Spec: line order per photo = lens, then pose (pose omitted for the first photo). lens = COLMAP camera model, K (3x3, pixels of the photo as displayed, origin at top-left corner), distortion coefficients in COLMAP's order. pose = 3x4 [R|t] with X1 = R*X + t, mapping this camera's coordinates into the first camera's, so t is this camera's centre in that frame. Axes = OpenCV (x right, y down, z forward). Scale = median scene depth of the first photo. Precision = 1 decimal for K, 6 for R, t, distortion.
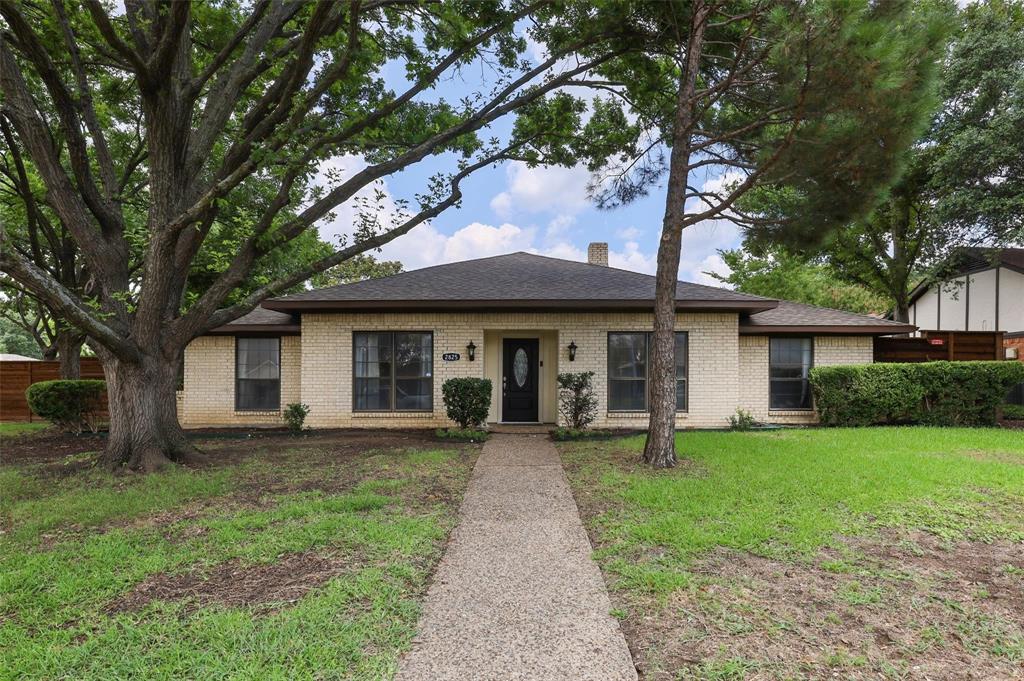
lens RADIAL K [[558.1, 0, 512.3], [0, 558.1, 359.7], [0, 0, 1]] dist [-0.005374, -0.000529]
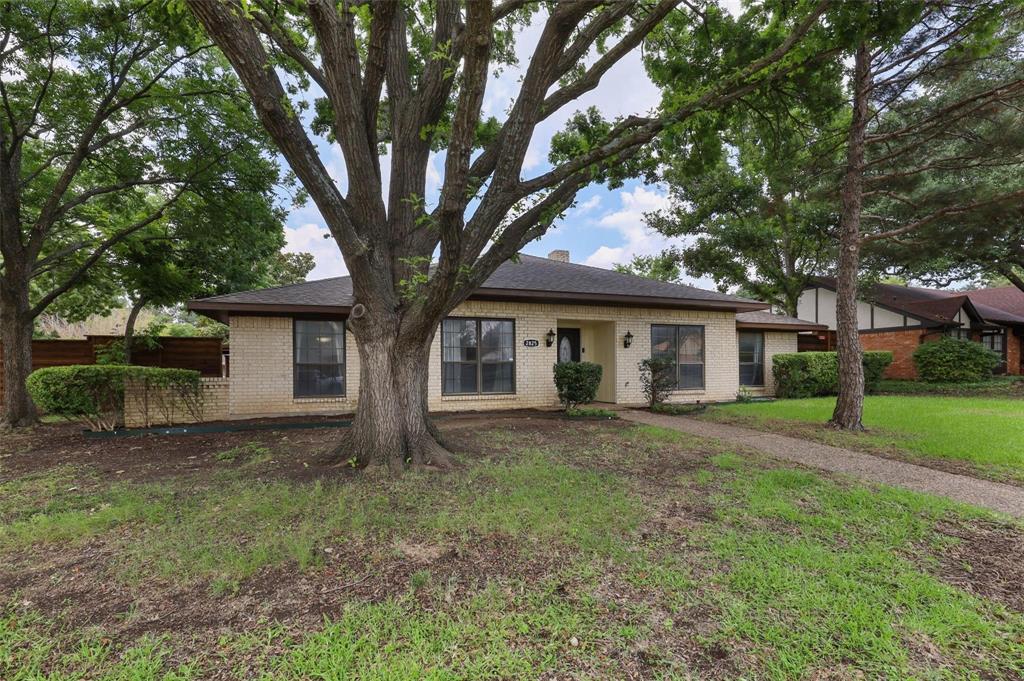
lens RADIAL K [[466.0, 0, 507.8], [0, 466.0, 351.1], [0, 0, 1]] dist [0.001984, 0.000004]
pose [[0.939175, 0.008081, 0.343343, -0.463402], [-0.008619, 0.999963, 0.000043, 0.011137], [-0.343330, -0.002999, 0.939210, 0.159643]]
